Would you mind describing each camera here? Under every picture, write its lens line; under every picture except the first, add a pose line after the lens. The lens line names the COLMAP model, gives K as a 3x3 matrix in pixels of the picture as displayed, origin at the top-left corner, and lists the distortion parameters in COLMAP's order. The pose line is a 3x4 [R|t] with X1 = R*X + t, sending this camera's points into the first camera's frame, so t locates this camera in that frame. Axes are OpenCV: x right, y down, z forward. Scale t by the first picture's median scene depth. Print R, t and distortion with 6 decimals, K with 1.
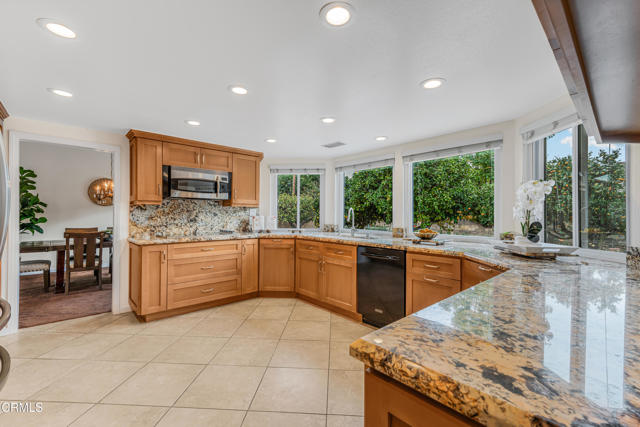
lens RADIAL K [[292.5, 0, 318.5], [0, 292.5, 211.7], [0, 0, 1]] dist [0.005740, 0.000149]
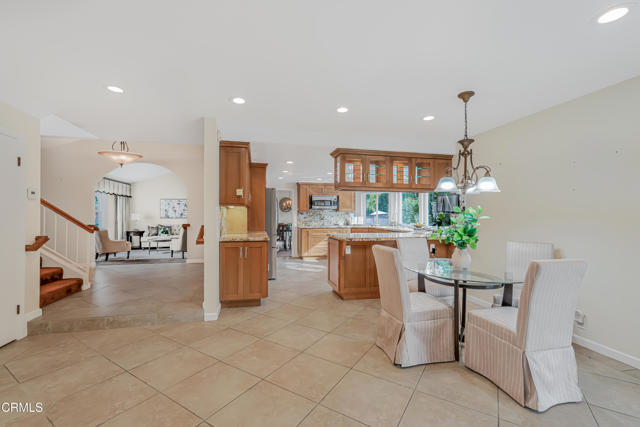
lens RADIAL K [[292.5, 0, 319.5], [0, 292.5, 214.6], [0, 0, 1]] dist [0.005740, 0.000149]
pose [[0.876004, -0.005394, -0.482273, 0.599250], [0.007015, 0.999974, 0.001558, -0.004276], [0.482252, -0.004749, 0.876020, -0.903572]]
